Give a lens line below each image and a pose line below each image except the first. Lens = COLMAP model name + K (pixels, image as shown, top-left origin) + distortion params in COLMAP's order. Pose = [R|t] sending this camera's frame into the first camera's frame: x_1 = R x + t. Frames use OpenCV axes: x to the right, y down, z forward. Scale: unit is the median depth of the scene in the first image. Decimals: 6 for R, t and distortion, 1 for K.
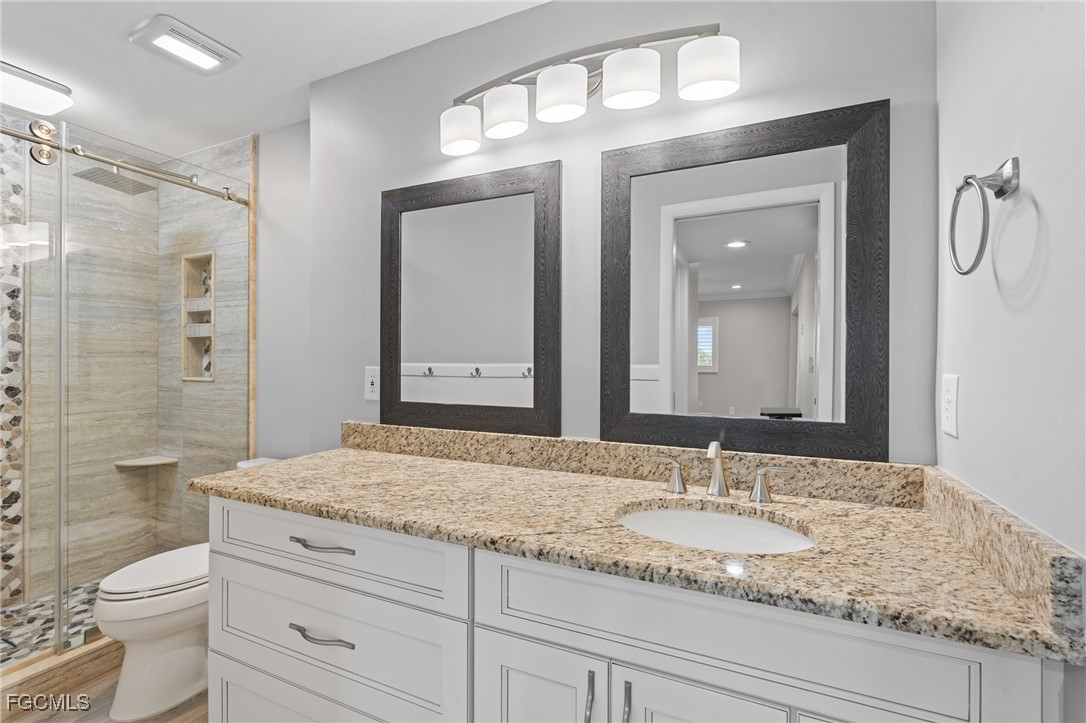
lens RADIAL K [[488.0, 0, 540.2], [0, 488.0, 357.3], [0, 0, 1]] dist [-0.002800, 0.001088]
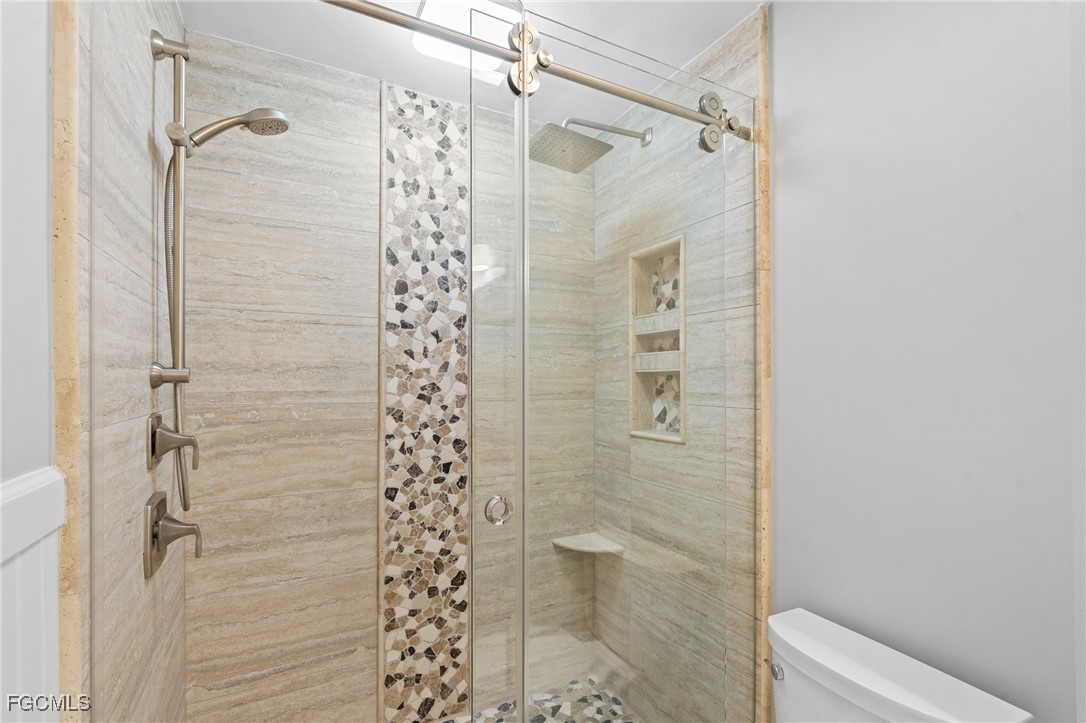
lens RADIAL K [[488.0, 0, 542.6], [0, 488.0, 372.1], [0, 0, 1]] dist [-0.002800, 0.001088]
pose [[0.802002, -0.010392, -0.597231, -0.433427], [0.003881, 0.999918, -0.012188, -0.034559], [0.597308, 0.007457, 0.801977, 0.384575]]
